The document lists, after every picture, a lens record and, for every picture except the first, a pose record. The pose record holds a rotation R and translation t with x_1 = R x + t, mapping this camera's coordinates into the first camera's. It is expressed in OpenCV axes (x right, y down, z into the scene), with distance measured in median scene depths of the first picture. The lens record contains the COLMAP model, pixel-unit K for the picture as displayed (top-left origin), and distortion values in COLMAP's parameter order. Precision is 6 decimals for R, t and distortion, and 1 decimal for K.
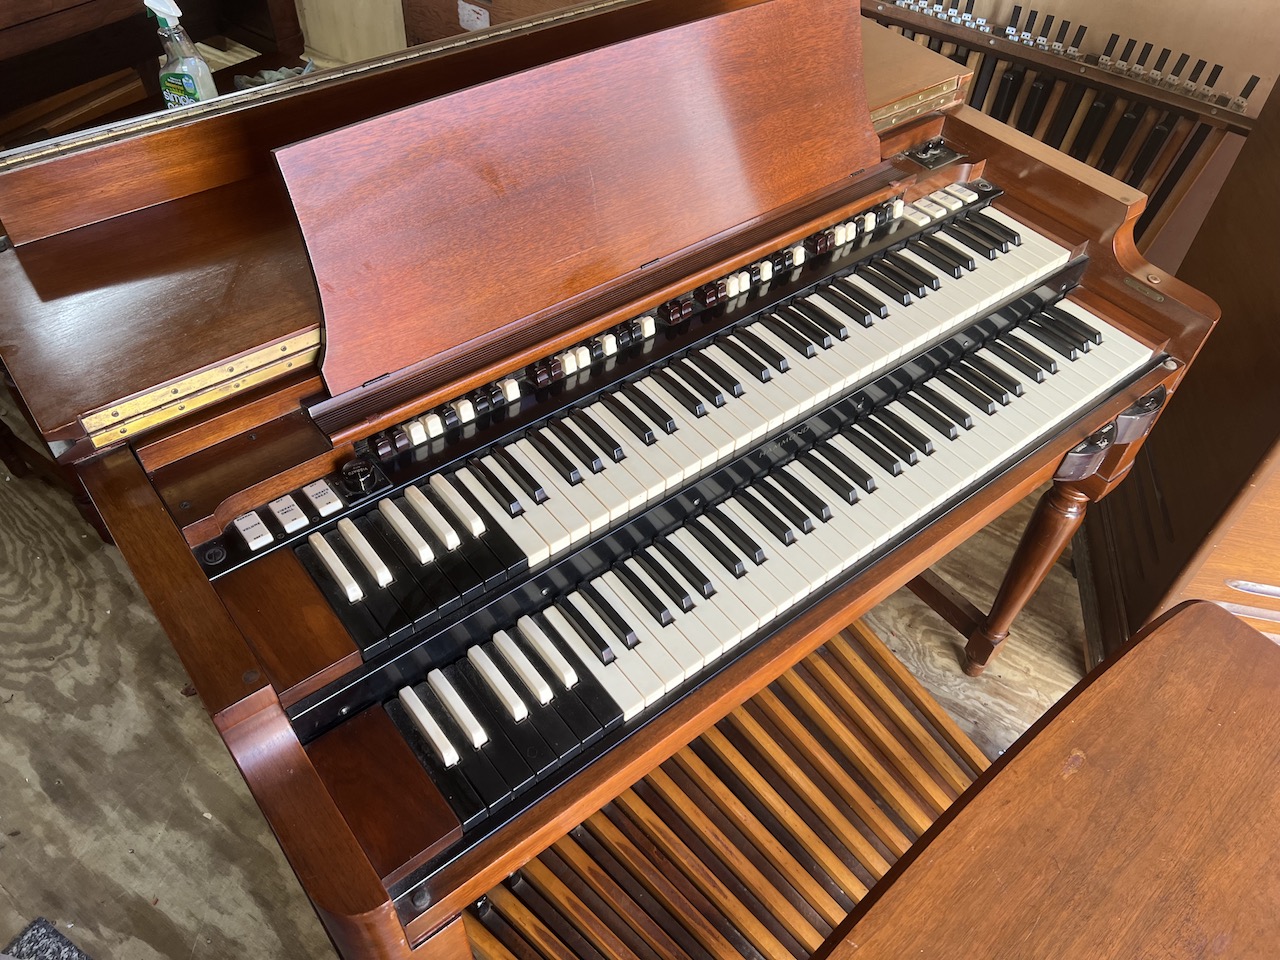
lens RADIAL K [[966.6, 0, 642.1], [0, 966.6, 476.2], [0, 0, 1]] dist [0.052825, -0.060335]
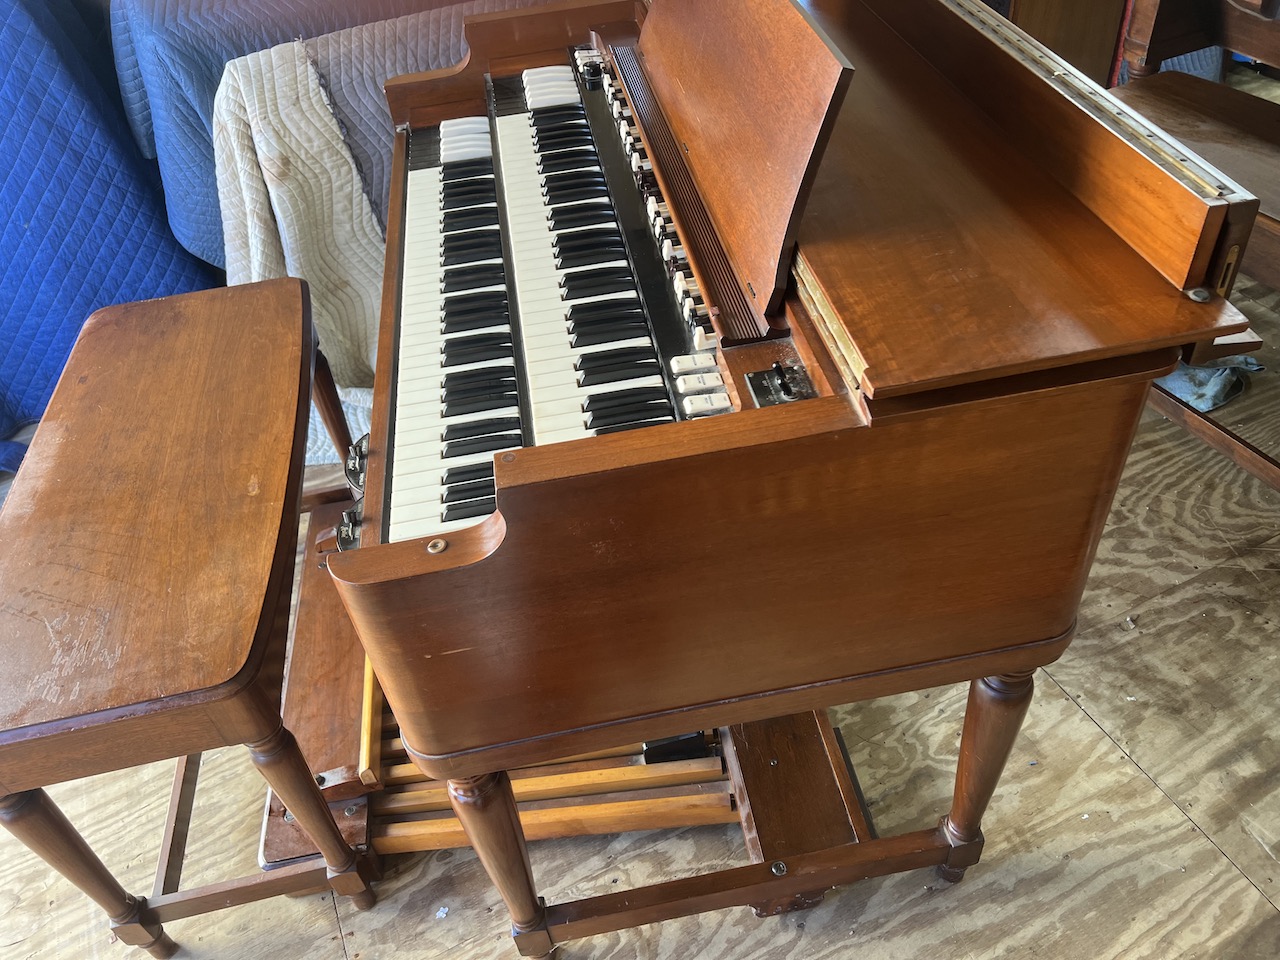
lens RADIAL K [[960.4, 0, 650.4], [0, 960.4, 475.3], [0, 0, 1]] dist [0.027107, 0.002274]
pose [[-0.487223, 0.582164, -0.650921, 0.927981], [-0.601297, 0.316893, 0.733499, -0.855408], [0.633289, 0.748775, 0.195656, 1.009616]]
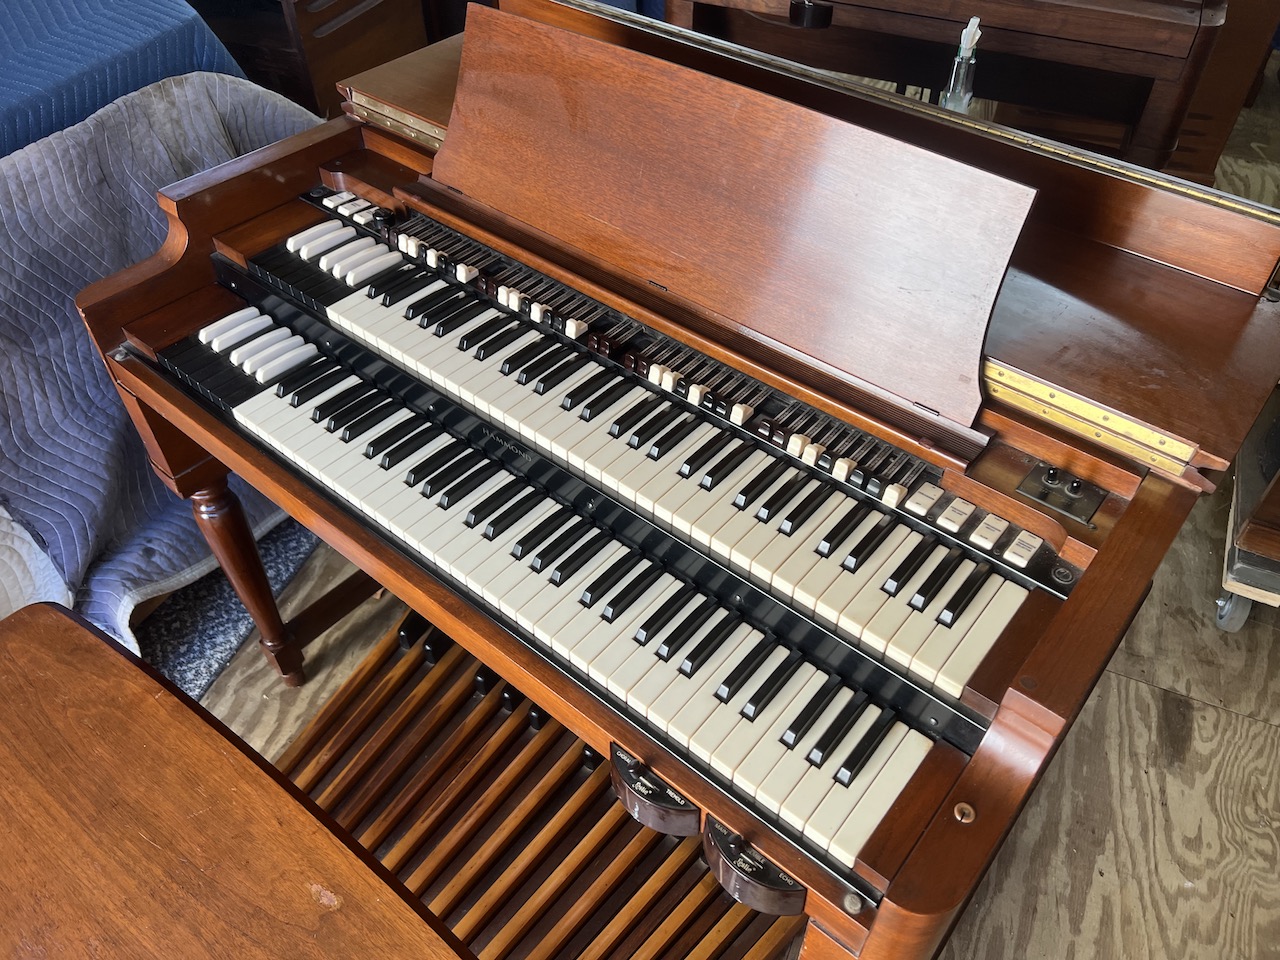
lens RADIAL K [[955.3, 0, 638.9], [0, 955.3, 481.4], [0, 0, 1]] dist [0.019040, -0.000070]
pose [[0.199625, 0.651954, -0.731509, 0.844780], [-0.714798, 0.607521, 0.346385, -0.415971], [0.670234, 0.453734, 0.587292, 0.481939]]
